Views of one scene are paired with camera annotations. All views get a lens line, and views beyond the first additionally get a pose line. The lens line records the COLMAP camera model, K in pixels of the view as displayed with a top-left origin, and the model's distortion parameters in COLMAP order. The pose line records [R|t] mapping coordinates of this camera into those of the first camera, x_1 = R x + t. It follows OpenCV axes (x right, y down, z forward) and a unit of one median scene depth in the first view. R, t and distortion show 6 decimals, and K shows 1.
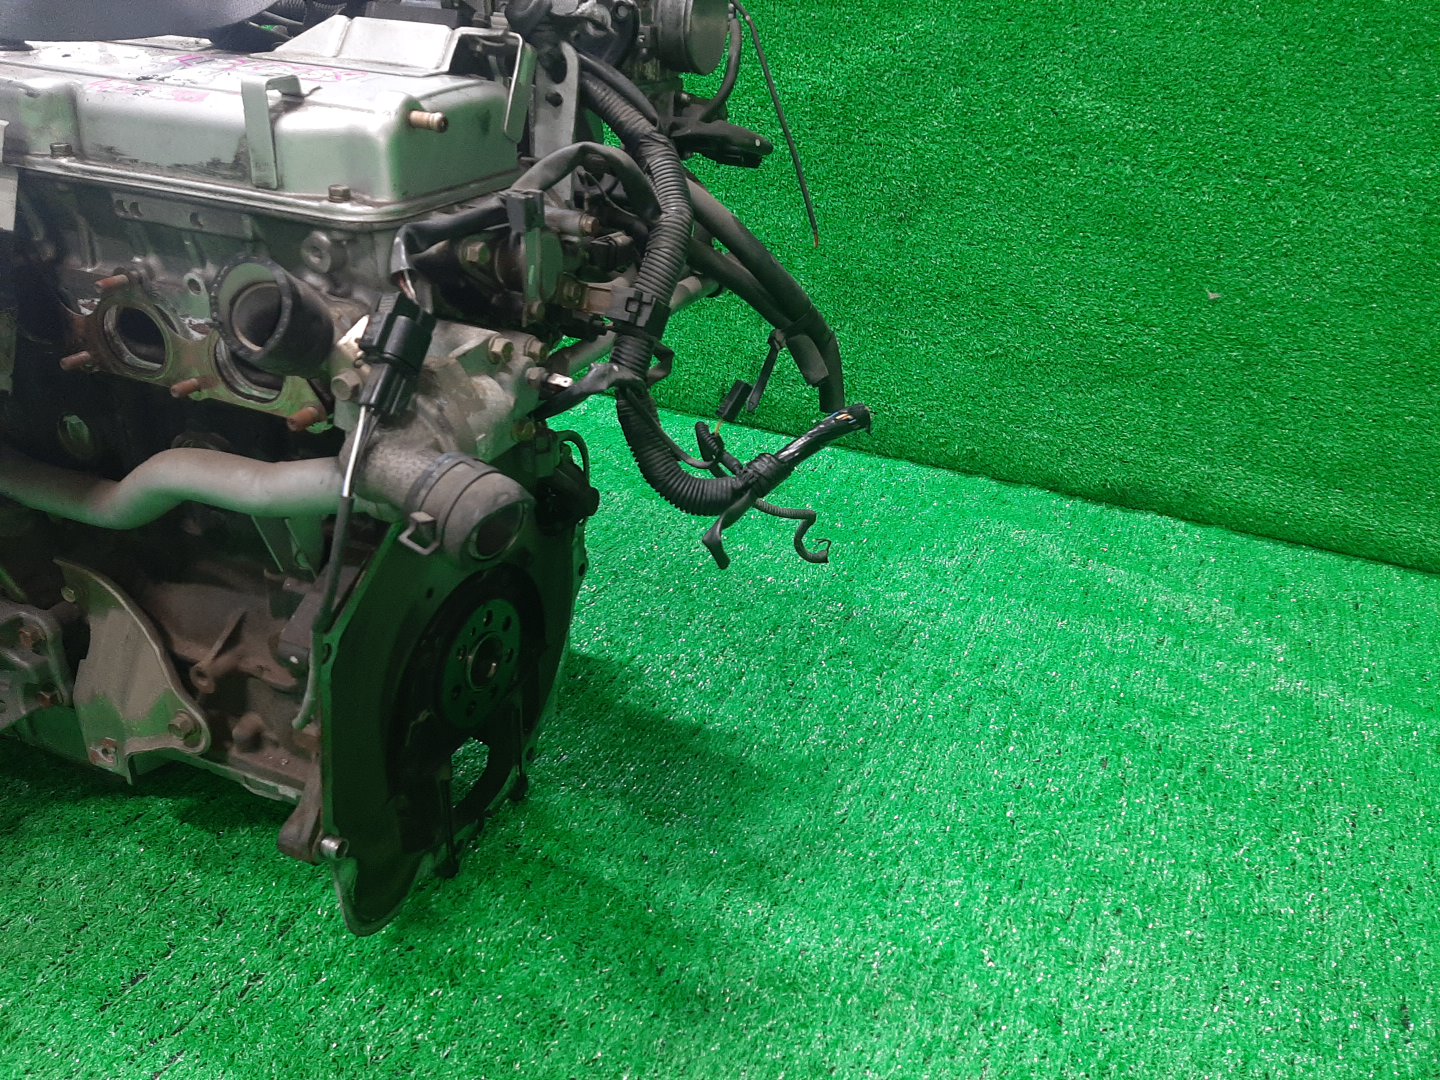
lens RADIAL K [[1092.2, 0, 720.0], [0, 1092.2, 540.0], [0, 0, 1]] dist [0.077997, -0.121775]
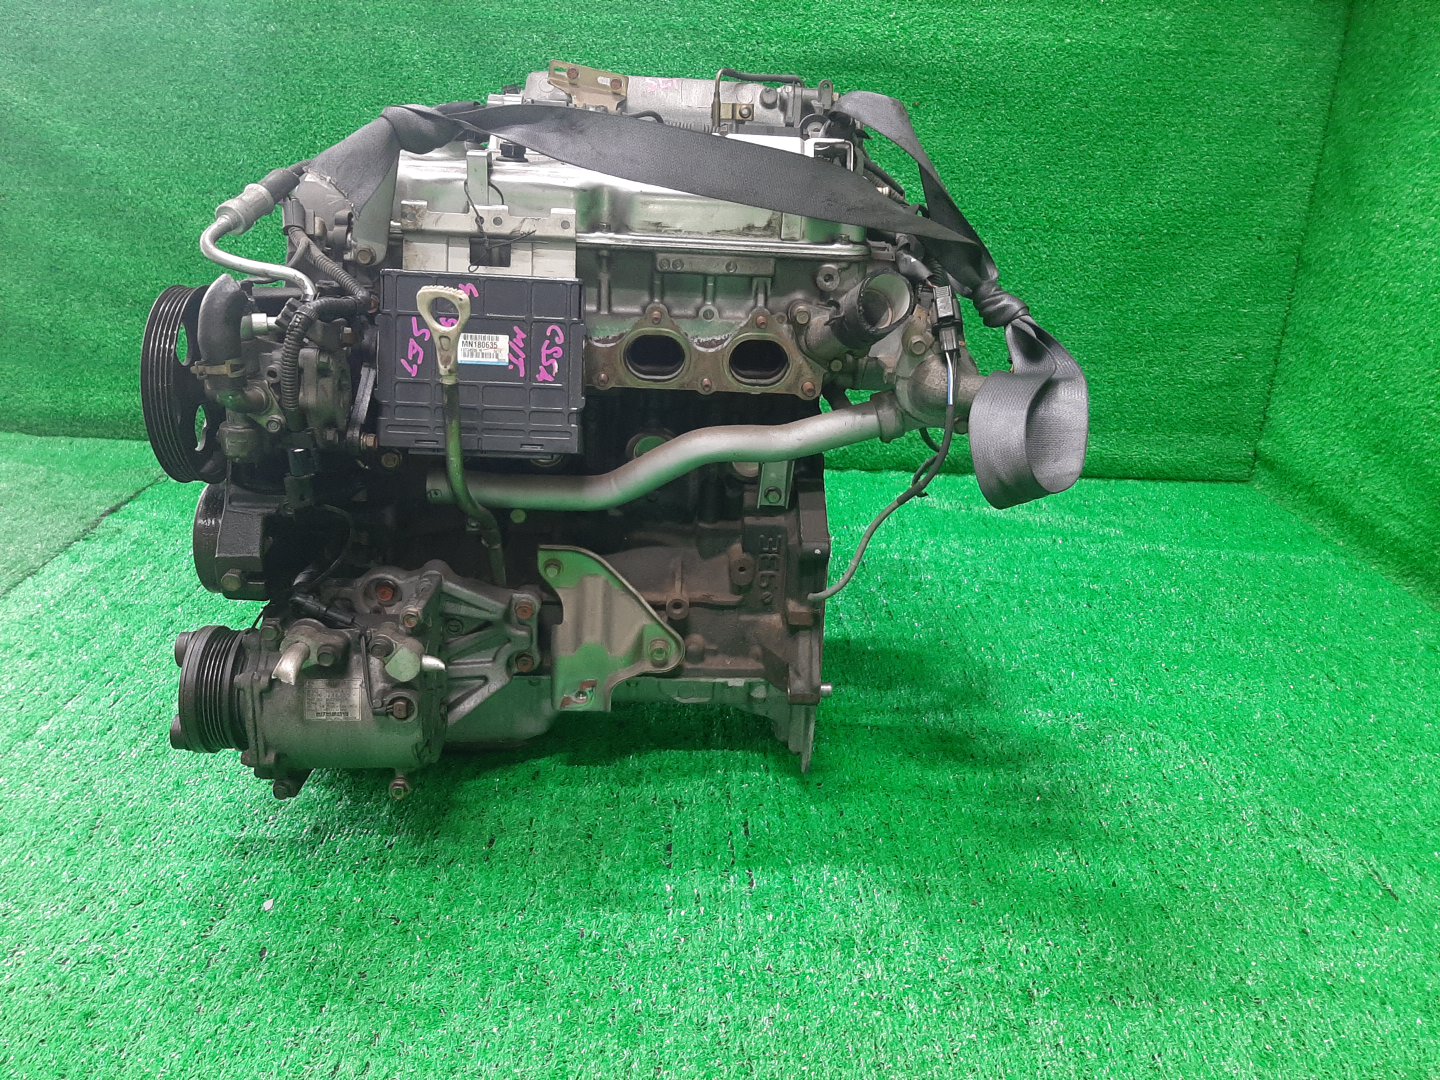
lens RADIAL K [[1092.2, 0, 720.0], [0, 1092.2, 540.0], [0, 0, 1]] dist [0.077997, -0.121775]
pose [[0.905918, -0.169852, 0.387896, -0.887492], [0.203878, 0.977820, -0.047981, 0.113167], [-0.371142, 0.122551, 0.920454, -0.254766]]
